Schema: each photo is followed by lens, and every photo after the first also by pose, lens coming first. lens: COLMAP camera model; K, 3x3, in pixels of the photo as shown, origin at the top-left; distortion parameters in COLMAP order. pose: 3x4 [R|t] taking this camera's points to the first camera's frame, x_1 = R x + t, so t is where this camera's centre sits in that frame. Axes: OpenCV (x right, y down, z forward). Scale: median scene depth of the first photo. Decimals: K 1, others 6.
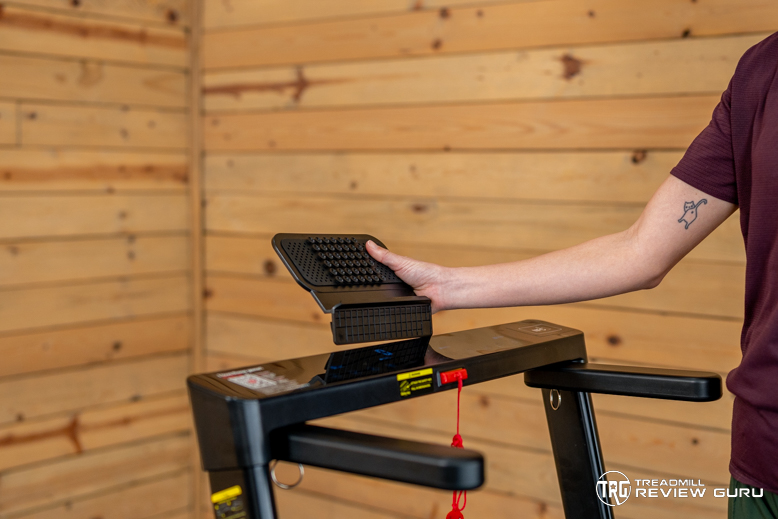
lens RADIAL K [[1162.5, 0, 391.6], [0, 1162.5, 261.7], [0, 0, 1]] dist [0.051253, 0.000000]
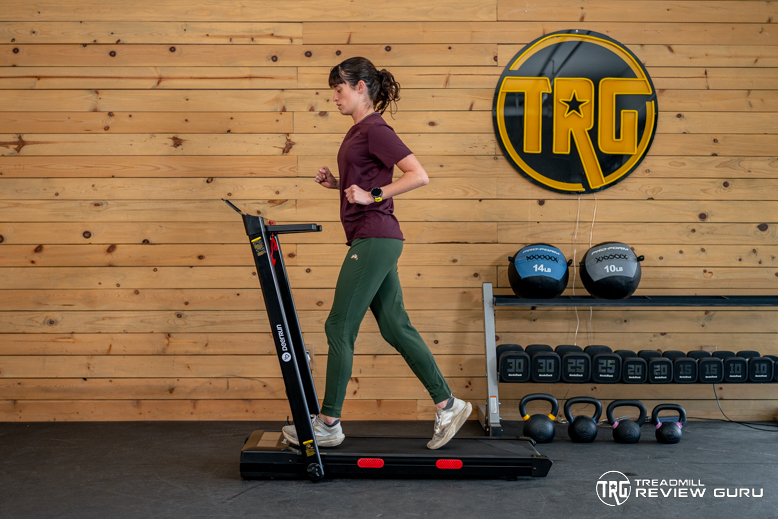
lens RADIAL K [[1162.5, 0, 397.3], [0, 1162.5, 266.2], [0, 0, 1]] dist [0.051253, 0.000000]
pose [[0.782349, -0.026467, 0.622278, -0.839645], [0.058502, 0.997802, -0.031112, 0.157668], [-0.620087, 0.060745, 0.782178, -0.952124]]
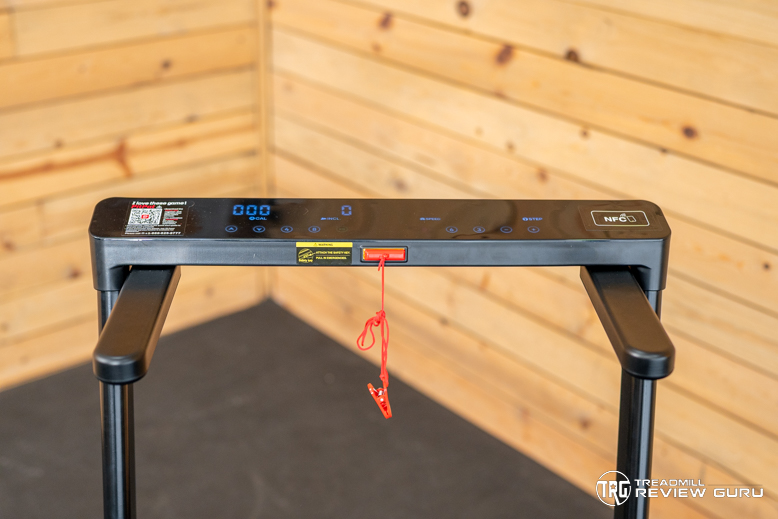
lens RADIAL K [[1162.5, 0, 383.4], [0, 1162.5, 252.9], [0, 0, 1]] dist [0.051253, 0.000000]
pose [[0.978654, 0.094073, -0.182721, 0.118413], [-0.026880, 0.940040, 0.340004, -0.109478], [0.203750, -0.327835, 0.922502, 0.144229]]
